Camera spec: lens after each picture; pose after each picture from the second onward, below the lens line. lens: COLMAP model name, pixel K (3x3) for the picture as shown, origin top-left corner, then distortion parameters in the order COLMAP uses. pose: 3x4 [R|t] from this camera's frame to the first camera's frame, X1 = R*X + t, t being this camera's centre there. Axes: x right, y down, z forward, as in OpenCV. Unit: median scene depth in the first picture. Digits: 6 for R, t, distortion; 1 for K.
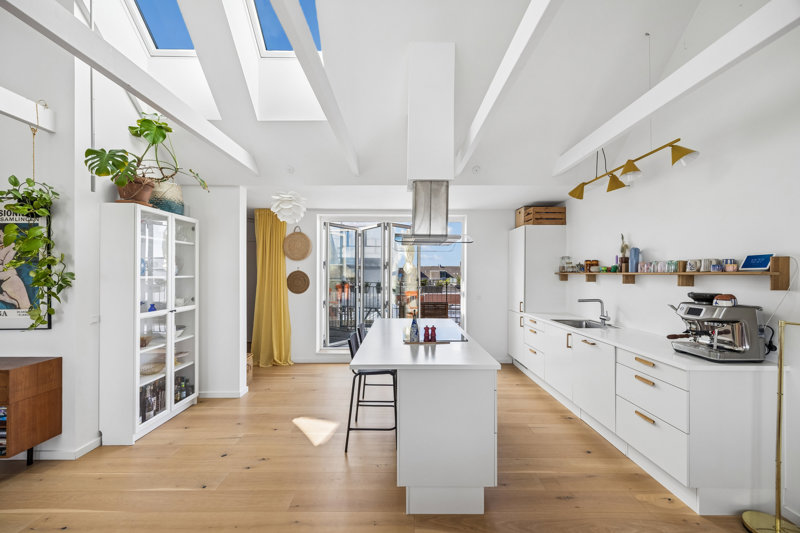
lens RADIAL K [[302.6, 0, 401.3], [0, 302.6, 272.1], [0, 0, 1]] dist [0.001621, 0.000106]
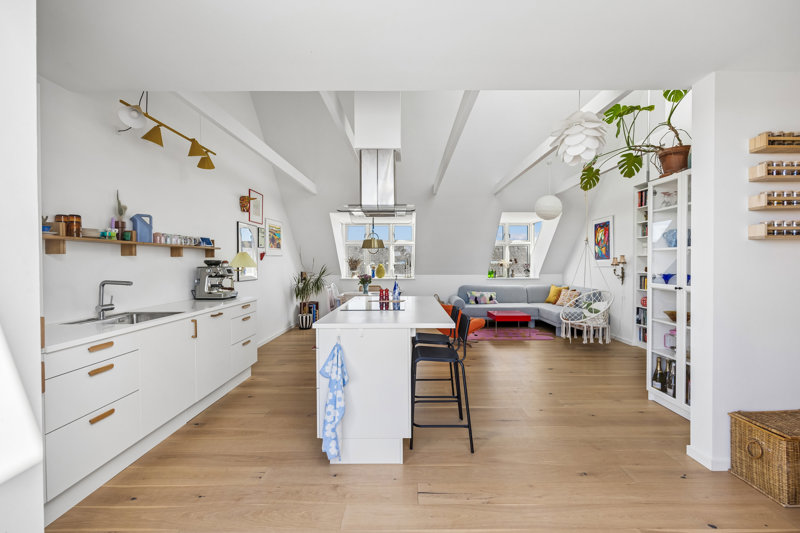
lens RADIAL K [[357.6, 0, 400.0], [0, 357.6, 266.5], [0, 0, 1]] dist [0.000204, 0.000029]
pose [[-0.999897, -0.001502, 0.014250, 0.009171], [-0.001367, 0.999954, 0.009460, 0.062072], [-0.014264, 0.009439, -0.999854, 2.152239]]
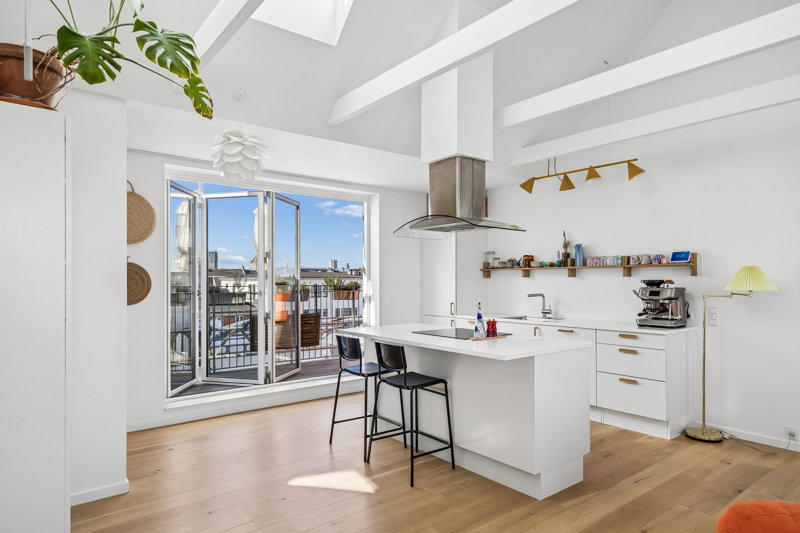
lens RADIAL K [[482.4, 0, 400.3], [0, 482.4, 277.4], [0, 0, 1]] dist [0.001535, 0.000866]
pose [[0.784386, -0.000867, 0.620273, -0.890022], [0.002962, 0.999993, -0.002348, 0.045256], [-0.620266, 0.003679, 0.784383, 0.026537]]
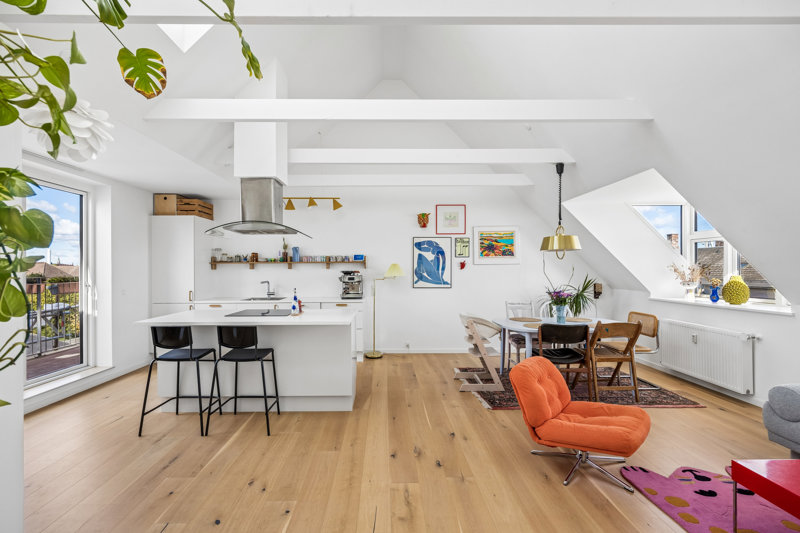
lens RADIAL K [[347.8, 0, 386.4], [0, 347.8, 266.9], [0, 0, 1]] dist [-0.000754, -0.000083]
pose [[-0.006999, 0.003437, 0.999970, -1.201835], [0.001671, 0.999993, -0.003426, 0.036805], [-0.999974, 0.001647, -0.007004, 0.554959]]
